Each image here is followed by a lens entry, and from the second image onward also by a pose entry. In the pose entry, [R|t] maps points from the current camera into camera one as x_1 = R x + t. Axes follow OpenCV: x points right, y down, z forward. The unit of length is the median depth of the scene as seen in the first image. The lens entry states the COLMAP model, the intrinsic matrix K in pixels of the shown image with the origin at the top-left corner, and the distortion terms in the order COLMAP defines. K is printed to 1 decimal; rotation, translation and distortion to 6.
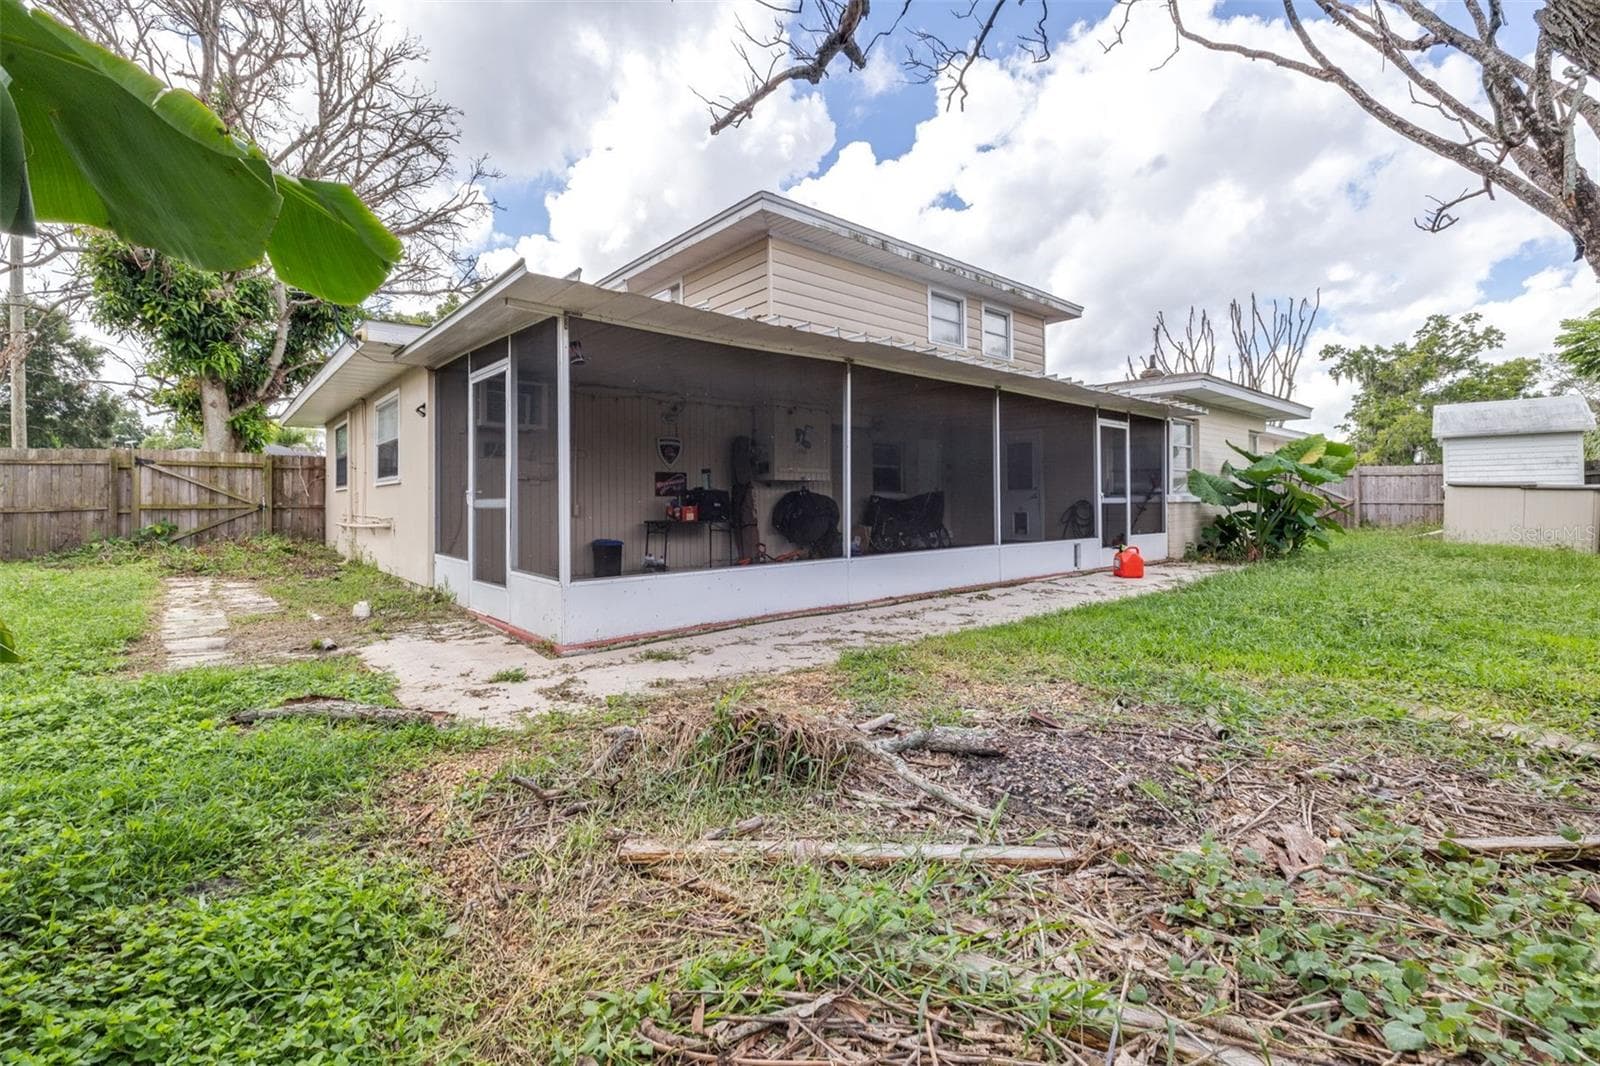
lens RADIAL K [[681.1, 0, 828.0], [0, 681.1, 492.2], [0, 0, 1]] dist [0.000374, -0.000228]
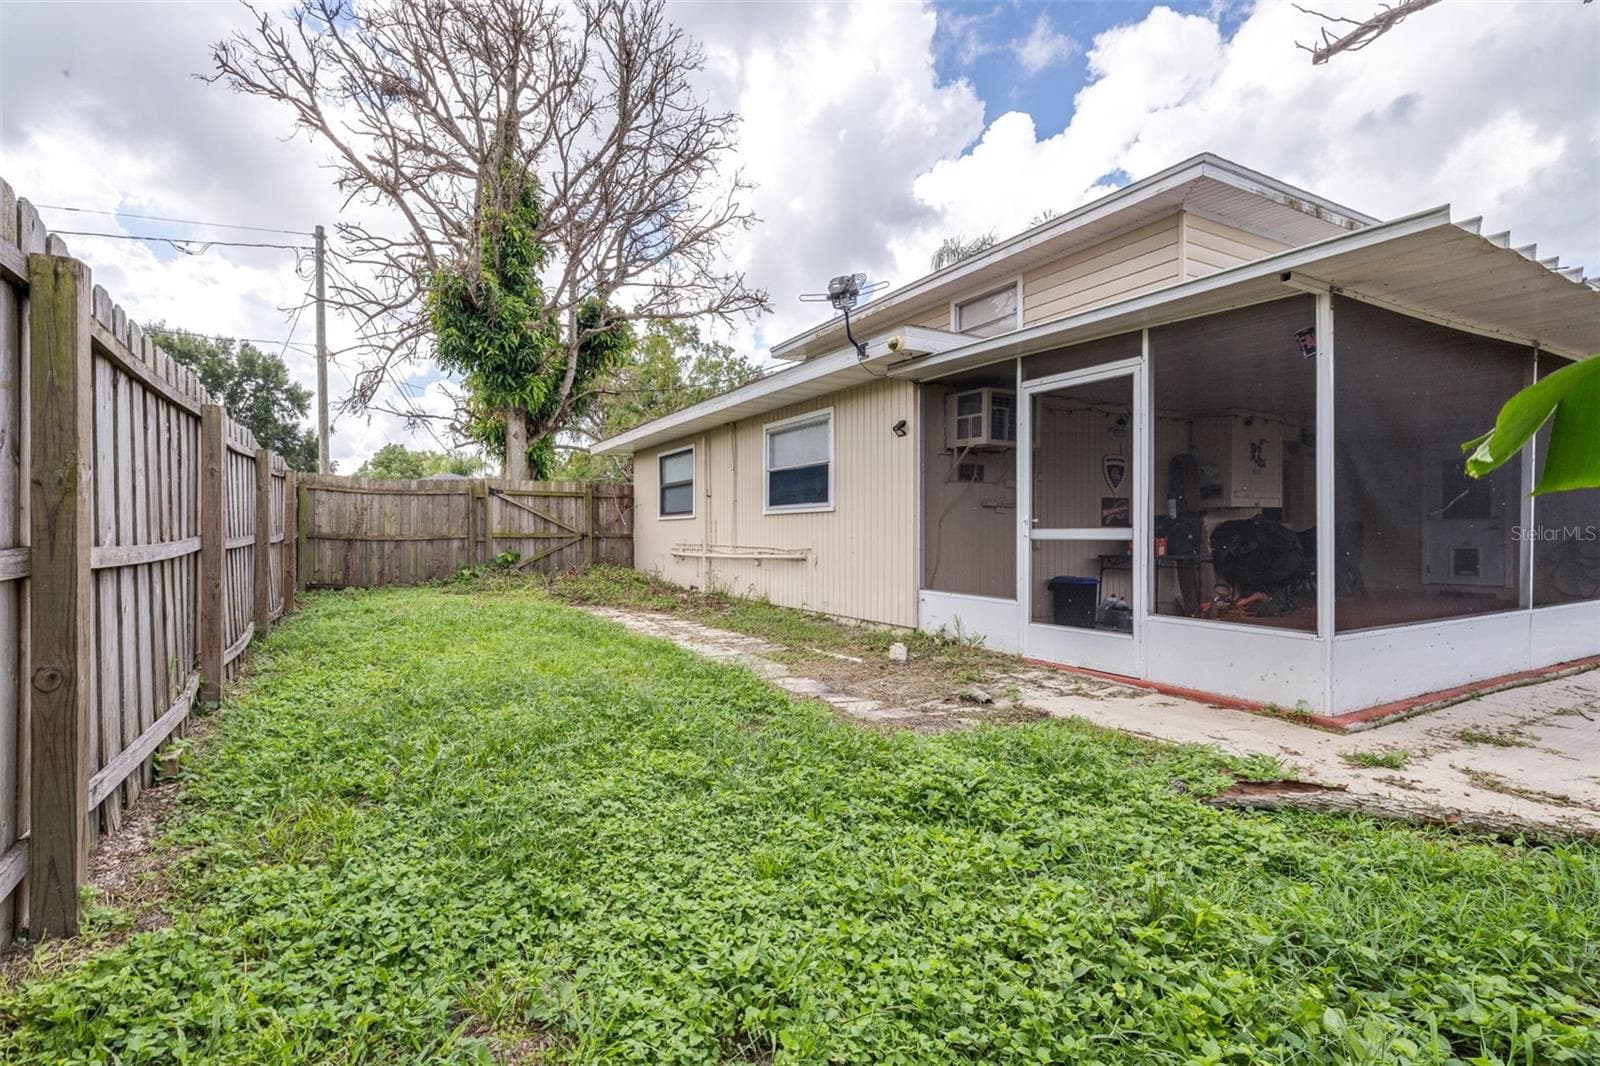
lens RADIAL K [[735.5, 0, 797.3], [0, 735.5, 538.4], [0, 0, 1]] dist [0.000326, -0.000211]
pose [[0.974383, 0.006827, -0.224793, -0.282836], [-0.001958, 0.999759, 0.021876, 0.001238], [0.224888, -0.020875, 0.974161, 0.016439]]
